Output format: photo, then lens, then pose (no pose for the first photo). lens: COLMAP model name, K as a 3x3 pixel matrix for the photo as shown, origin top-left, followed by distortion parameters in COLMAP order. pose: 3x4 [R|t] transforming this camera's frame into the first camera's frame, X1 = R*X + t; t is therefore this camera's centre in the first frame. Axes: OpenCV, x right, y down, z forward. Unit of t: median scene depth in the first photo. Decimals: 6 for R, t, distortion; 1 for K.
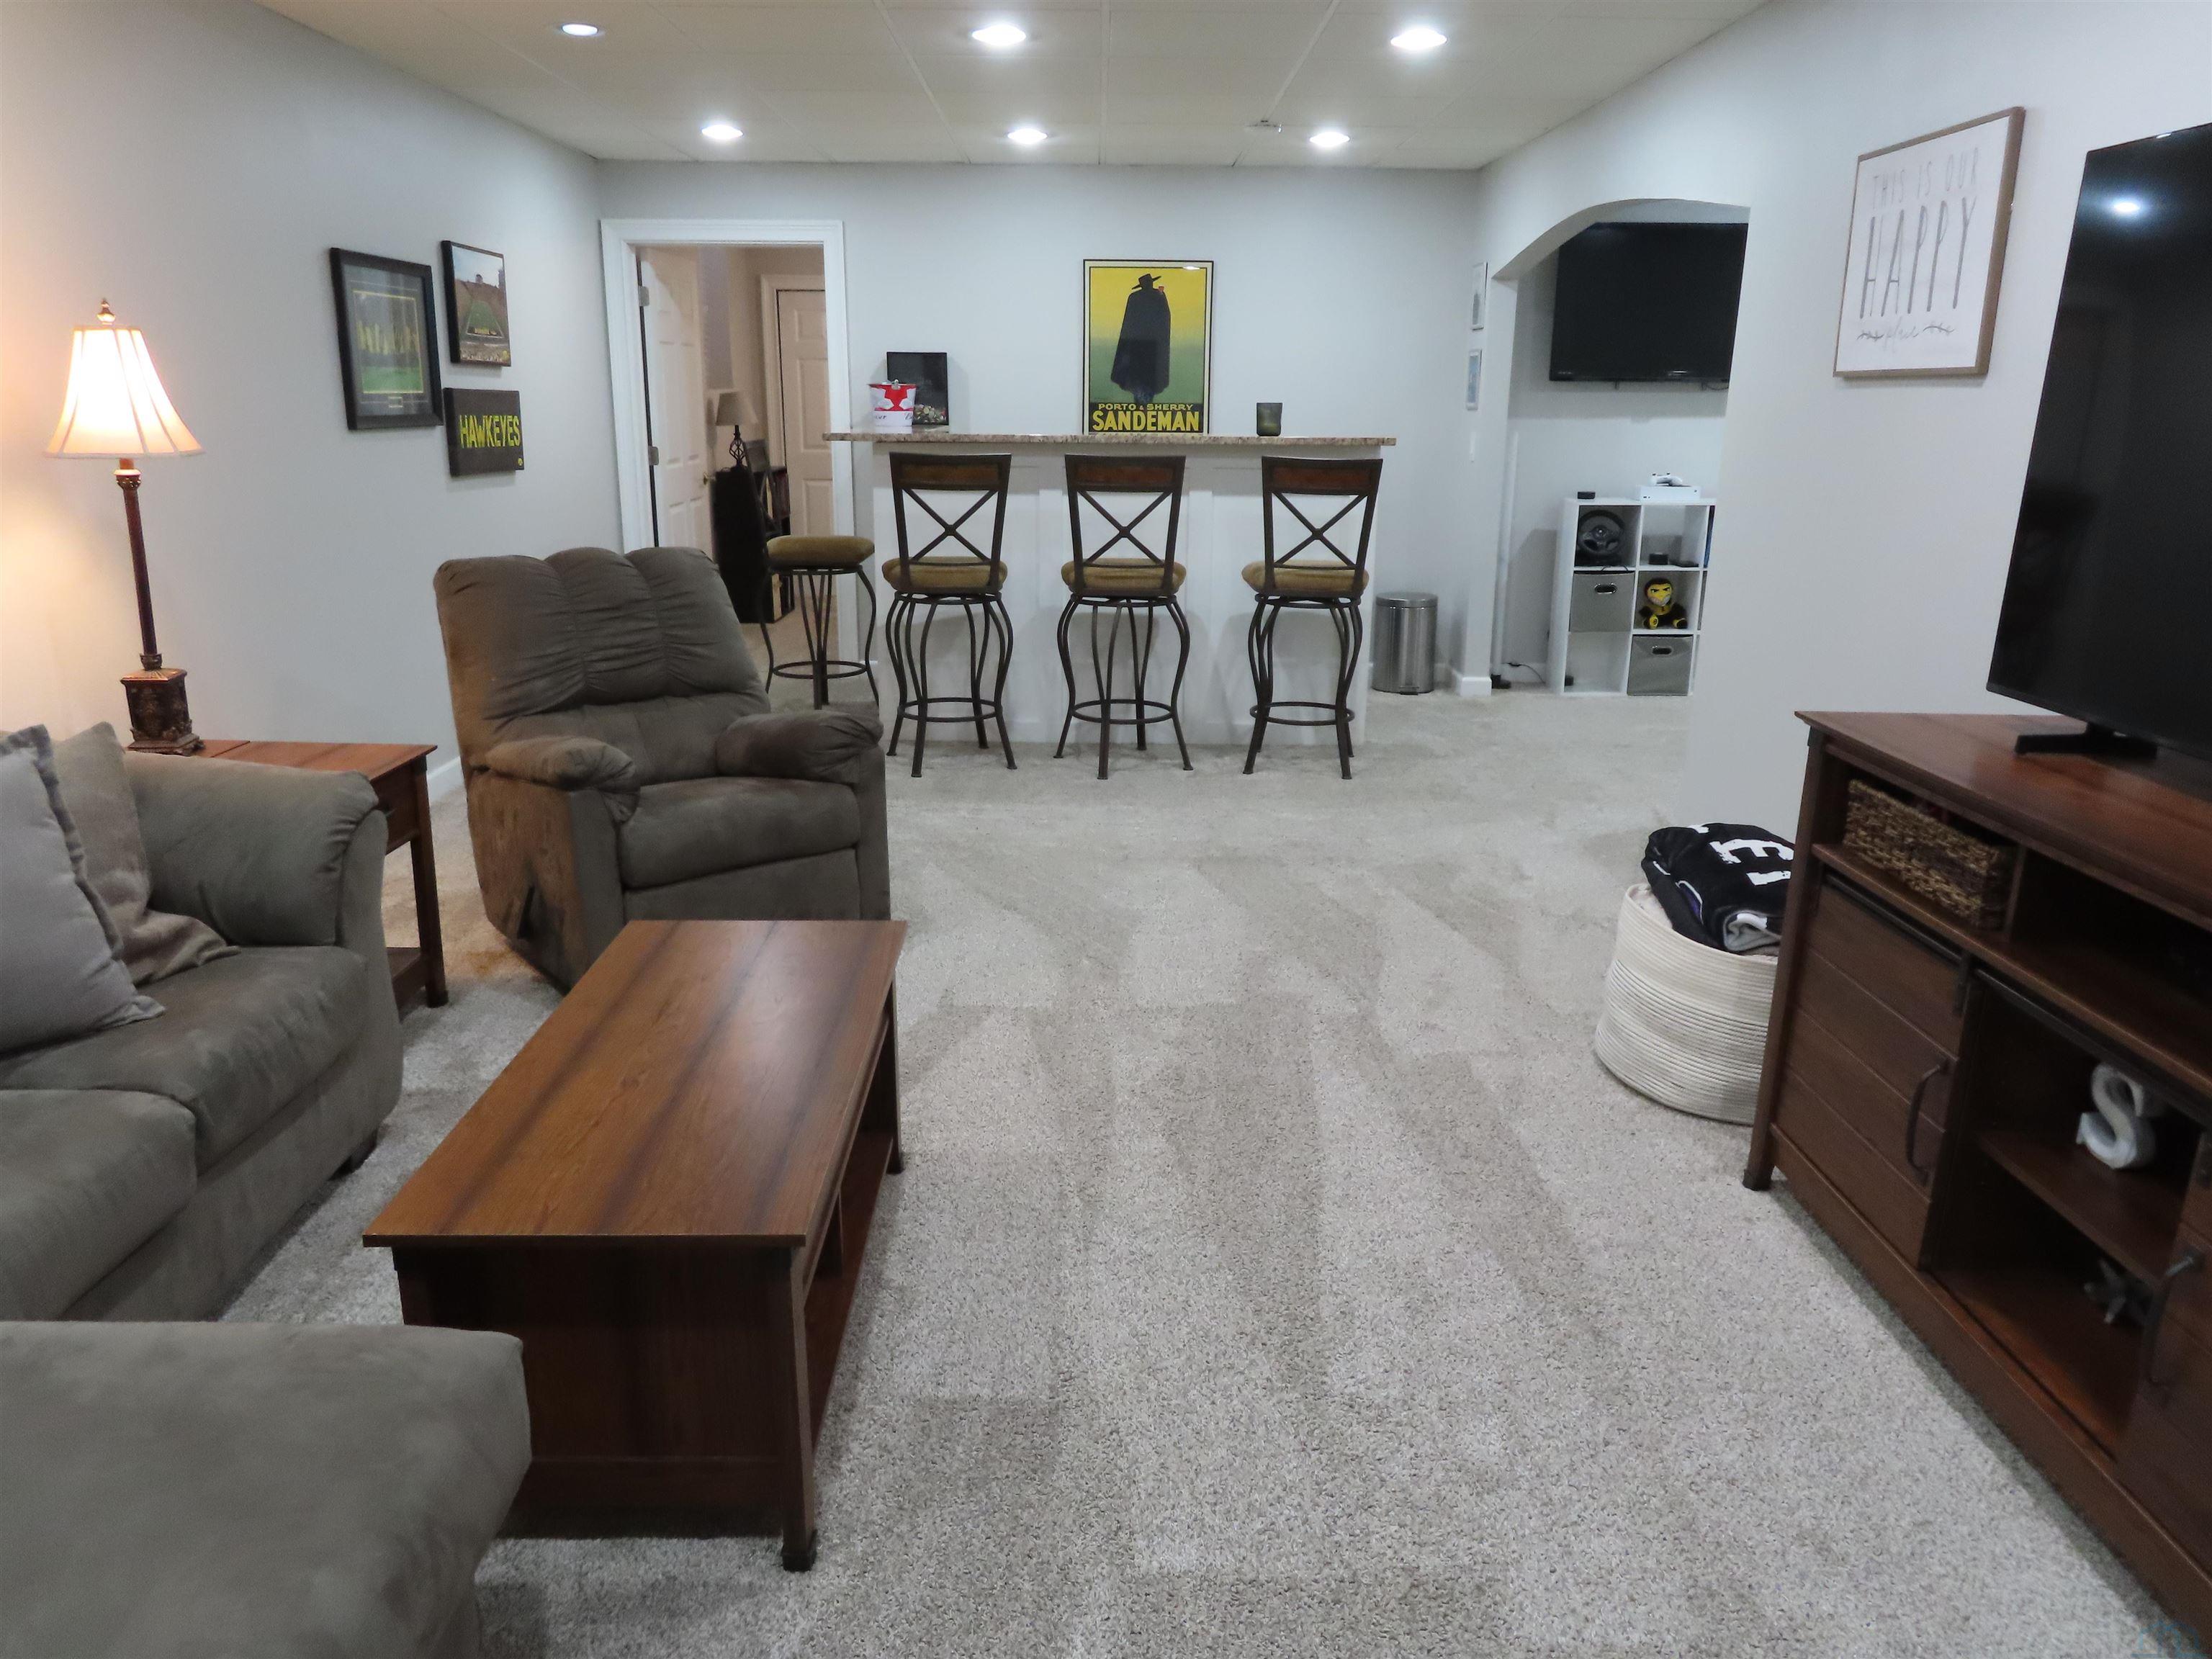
lens RADIAL K [[1592.6, 0, 1106.0], [0, 1592.6, 829.5], [0, 0, 1]] dist [-0.005025, 0.000004]
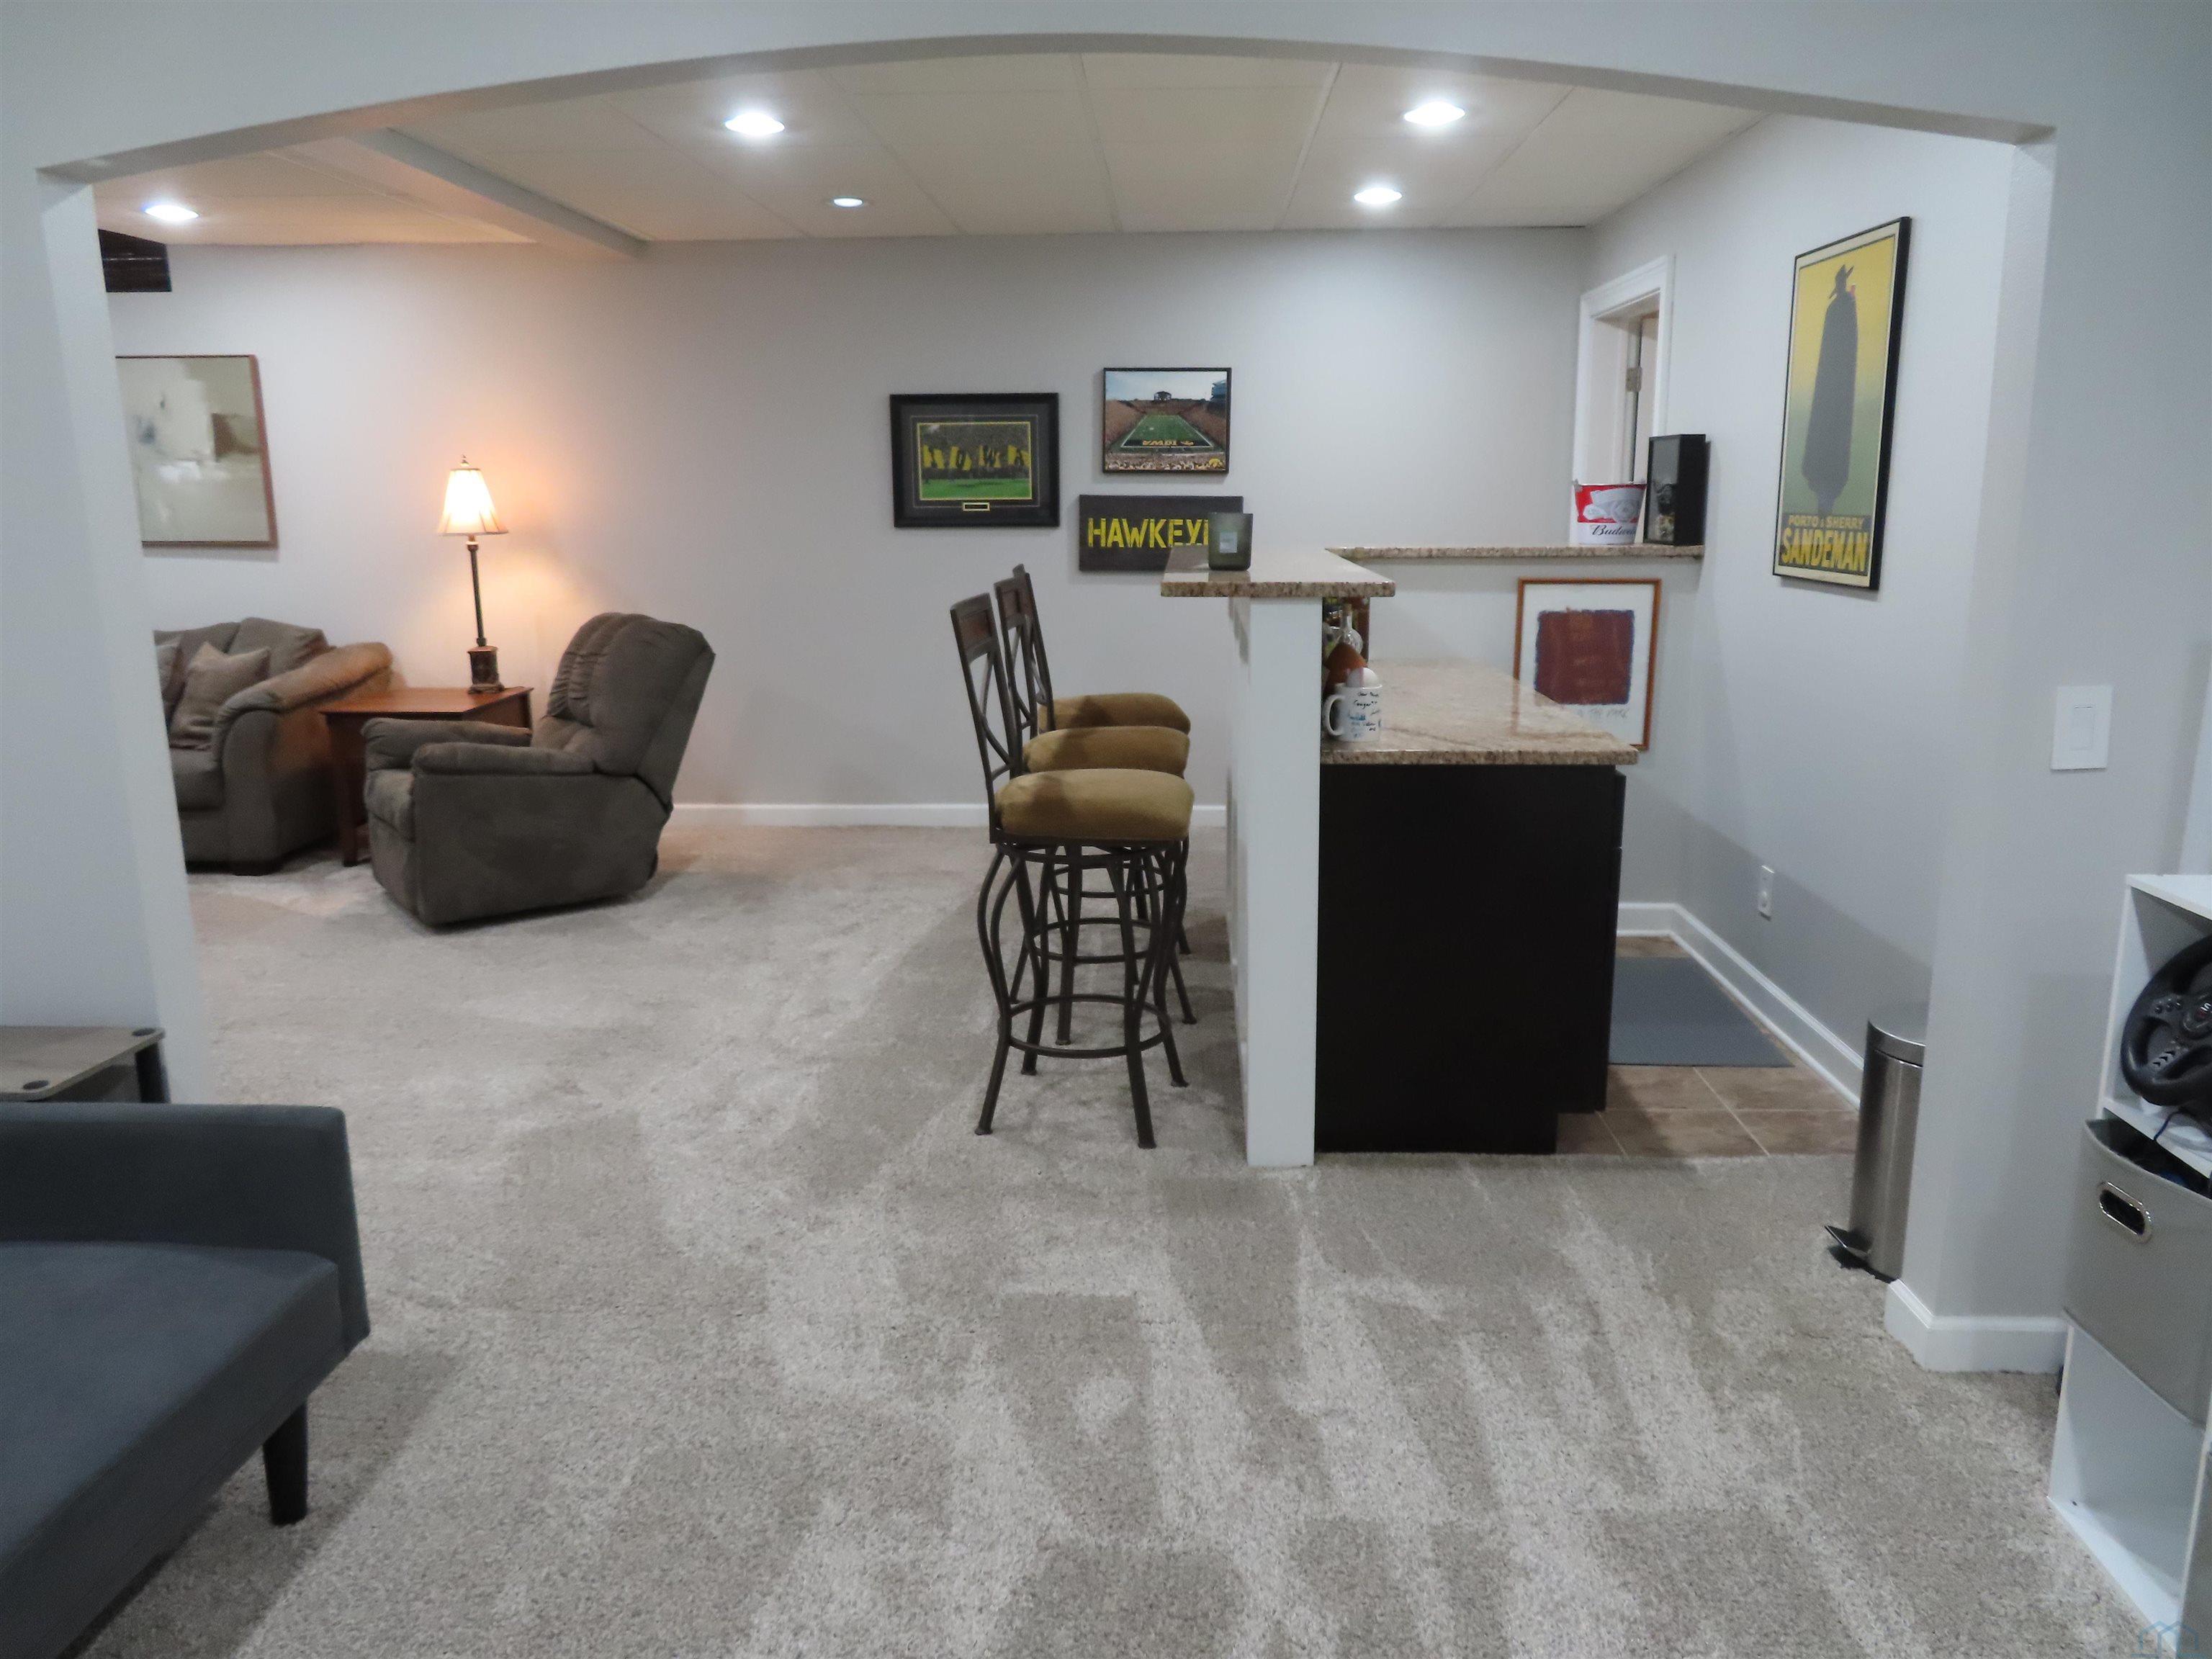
lens RADIAL K [[1592.6, 0, 1106.0], [0, 1592.6, 829.5], [0, 0, 1]] dist [-0.005025, 0.000004]
pose [[-0.062963, 0.199035, -0.977968, 1.246089], [-0.259395, 0.942971, 0.208613, -0.482715], [0.963717, 0.266815, -0.007743, 1.790037]]
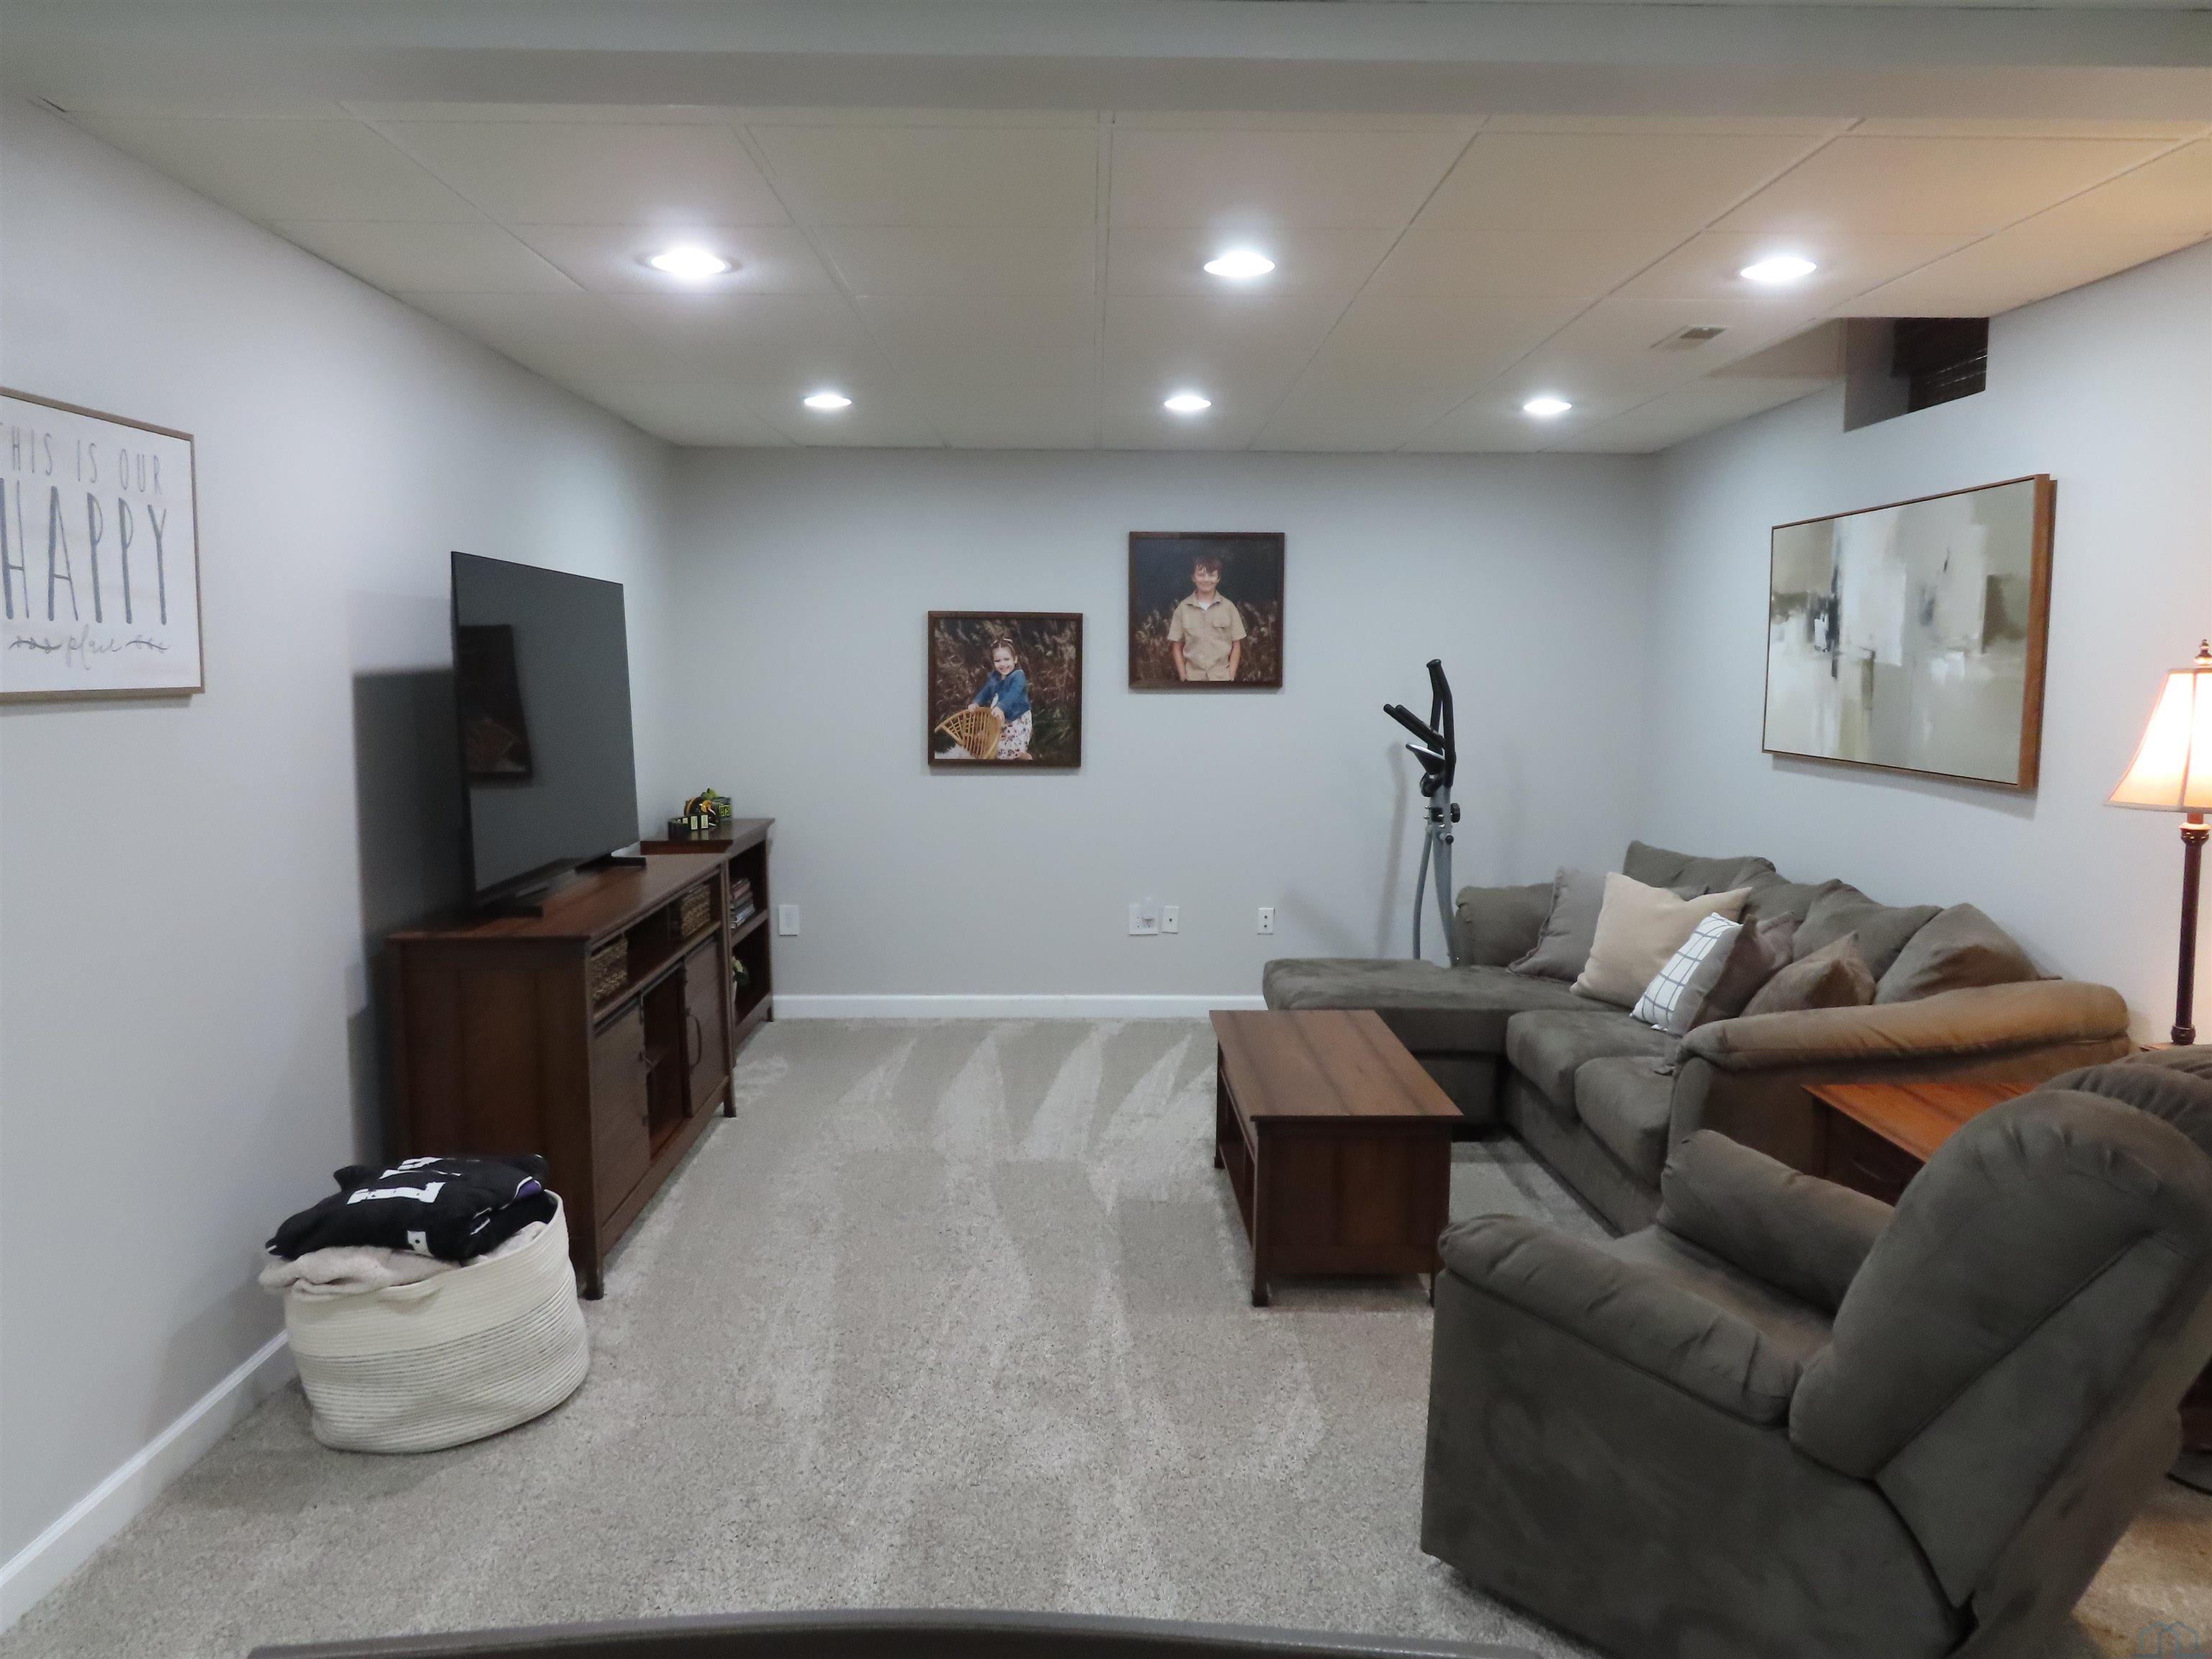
lens RADIAL K [[1592.6, 0, 1106.0], [0, 1592.6, 829.5], [0, 0, 1]] dist [-0.005025, 0.000004]
pose [[-0.999912, -0.011957, -0.005713, 0.001152], [-0.013216, 0.931333, 0.363929, -0.523270], [0.000969, 0.363973, -0.931409, 1.776818]]
